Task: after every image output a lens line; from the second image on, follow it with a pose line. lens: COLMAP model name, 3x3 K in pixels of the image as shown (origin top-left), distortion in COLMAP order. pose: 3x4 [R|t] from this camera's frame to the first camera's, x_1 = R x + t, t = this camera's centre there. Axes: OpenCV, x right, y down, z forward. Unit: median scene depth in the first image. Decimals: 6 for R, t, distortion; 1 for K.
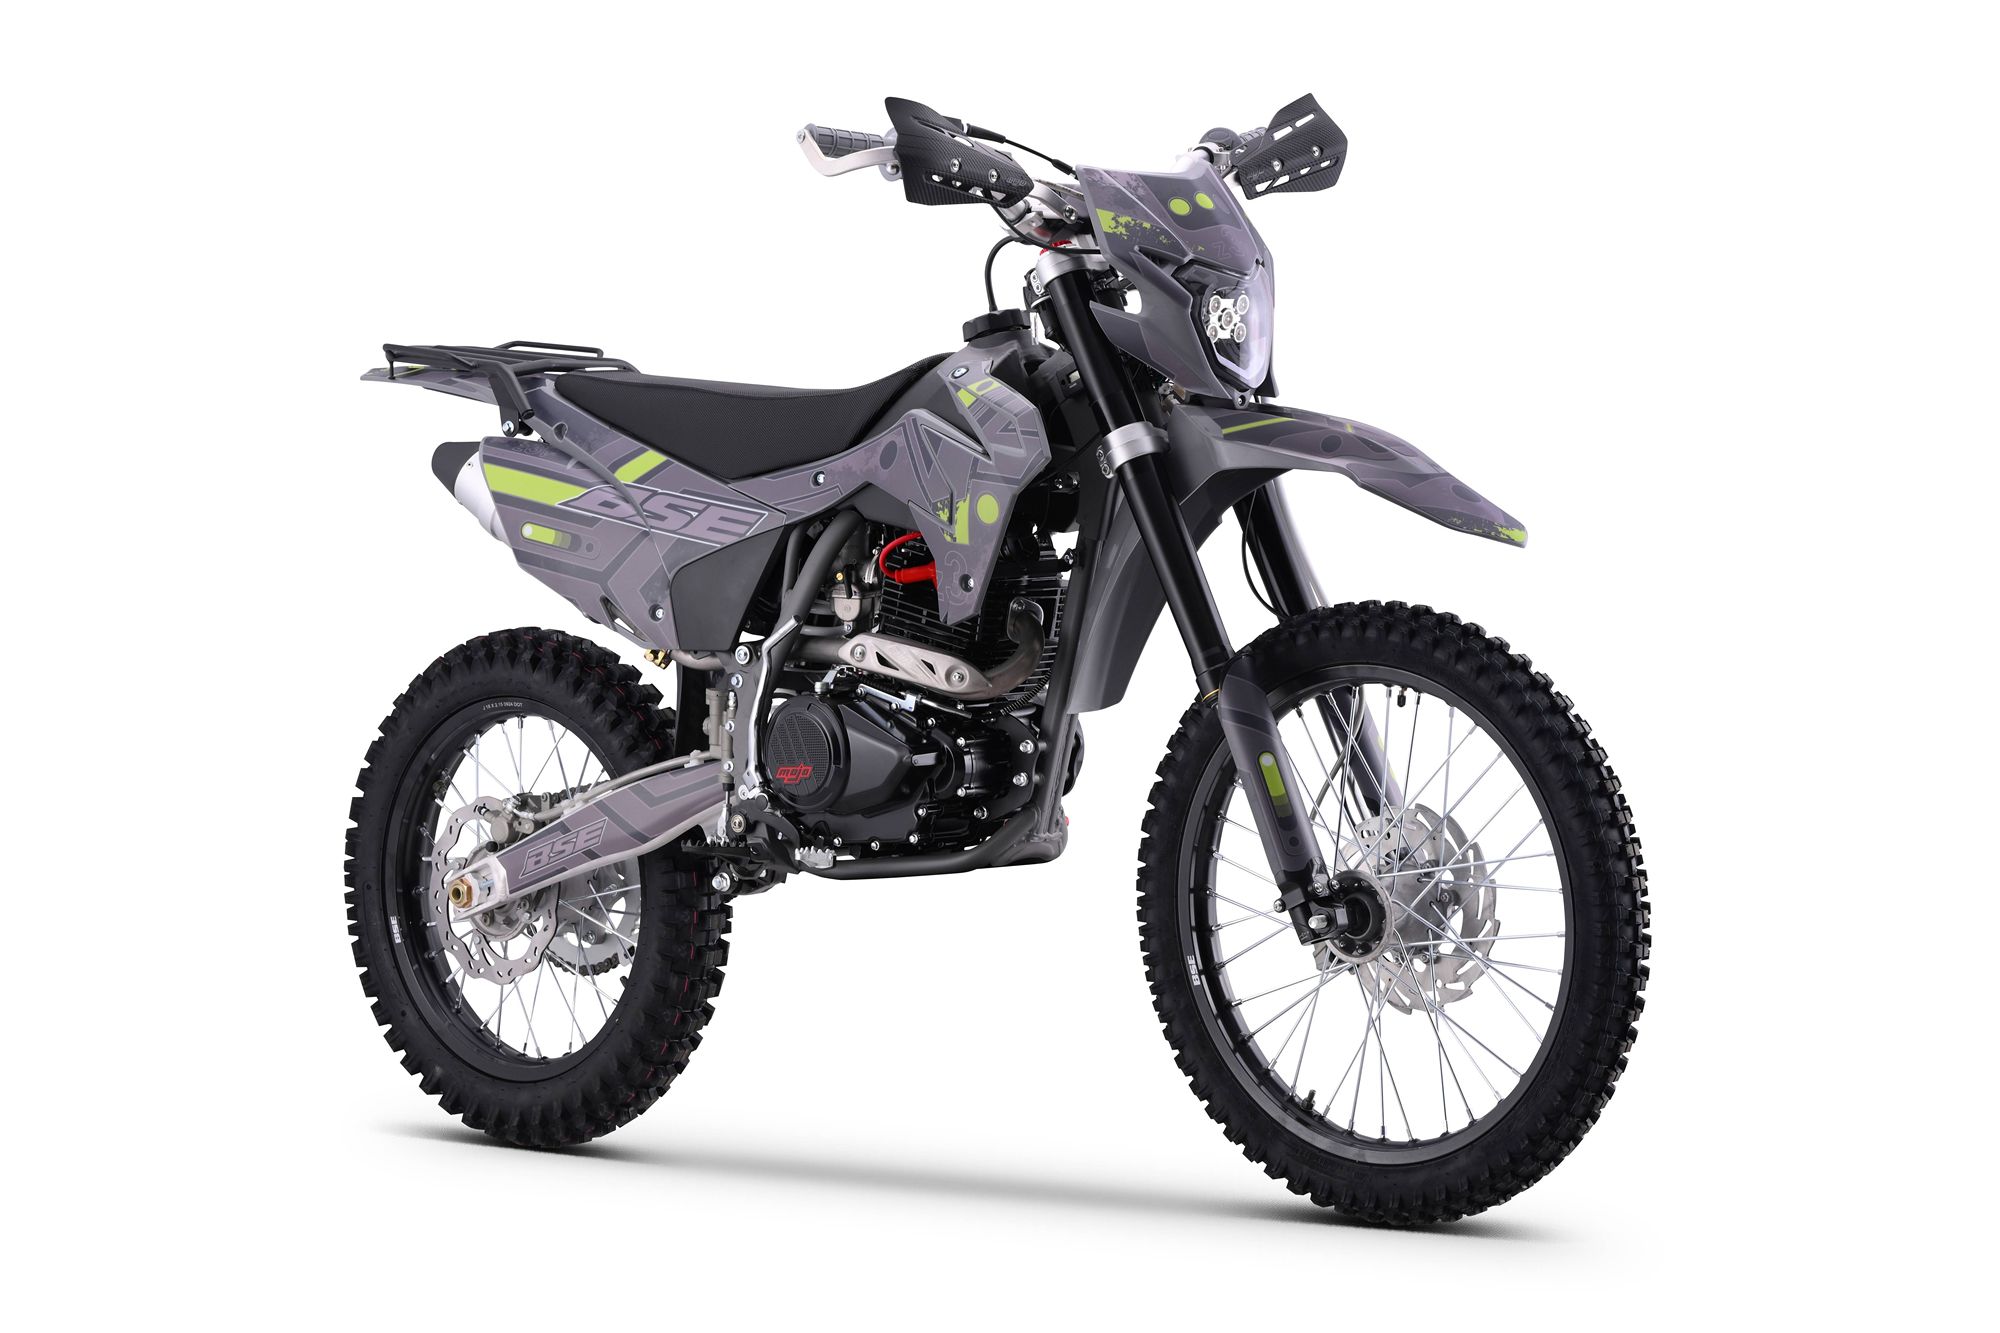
lens RADIAL K [[5833.6, 0, 1000.0], [0, 5833.6, 666.5], [0, 0, 1]] dist [0.710372, -0.015440]
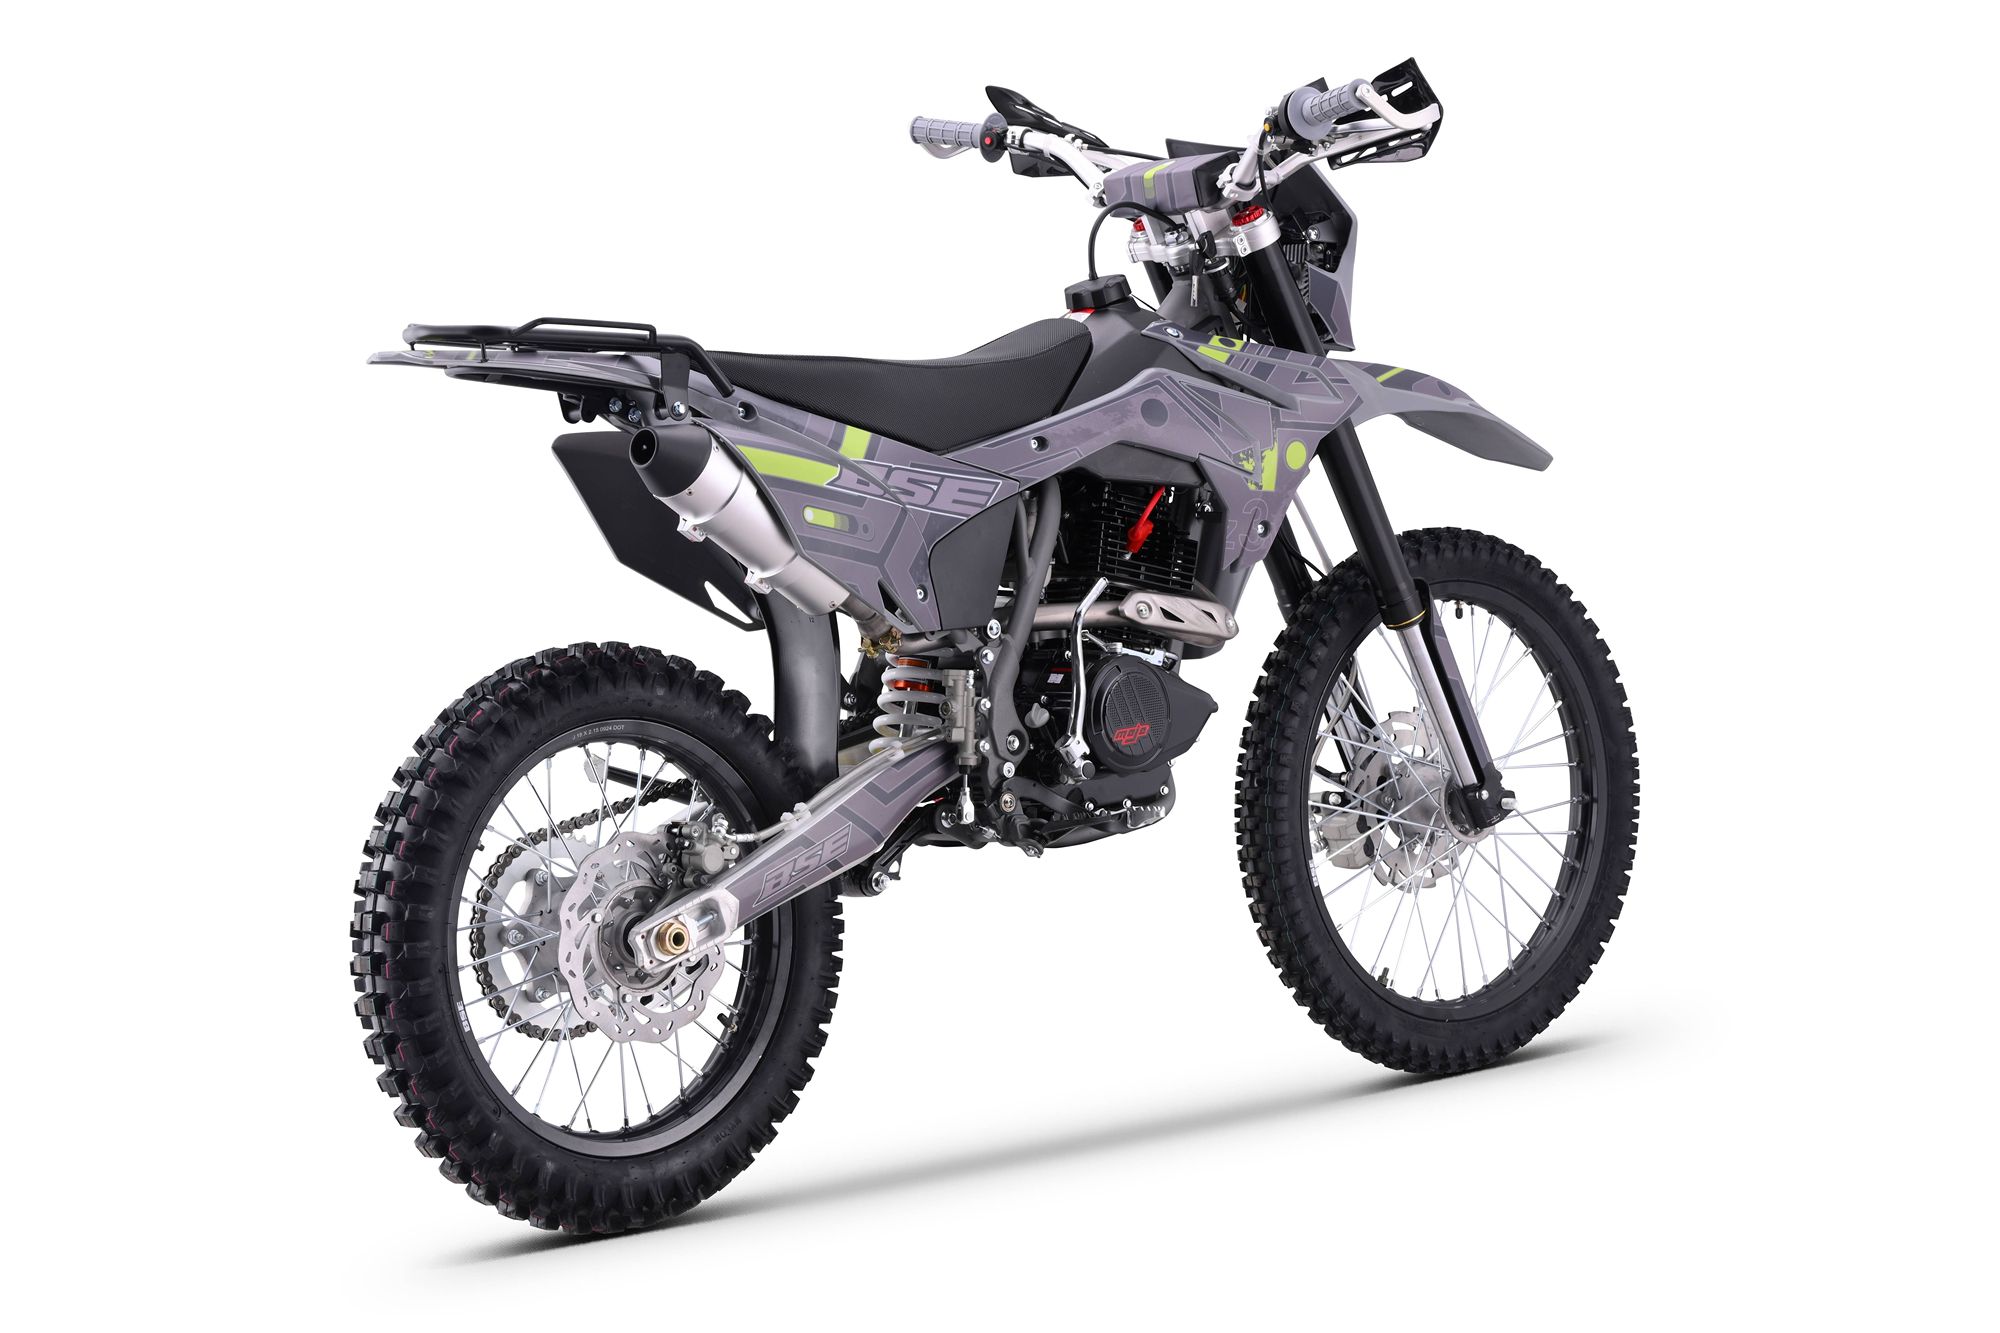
lens RADIAL K [[5833.6, 0, 1000.0], [0, 5833.6, 666.5], [0, 0, 1]] dist [0.710372, -0.015440]
pose [[0.108580, -0.036172, 0.993429, -1.010098], [0.101224, 0.994546, 0.025149, -0.020138], [-0.988921, 0.097828, 0.111649, 0.896804]]
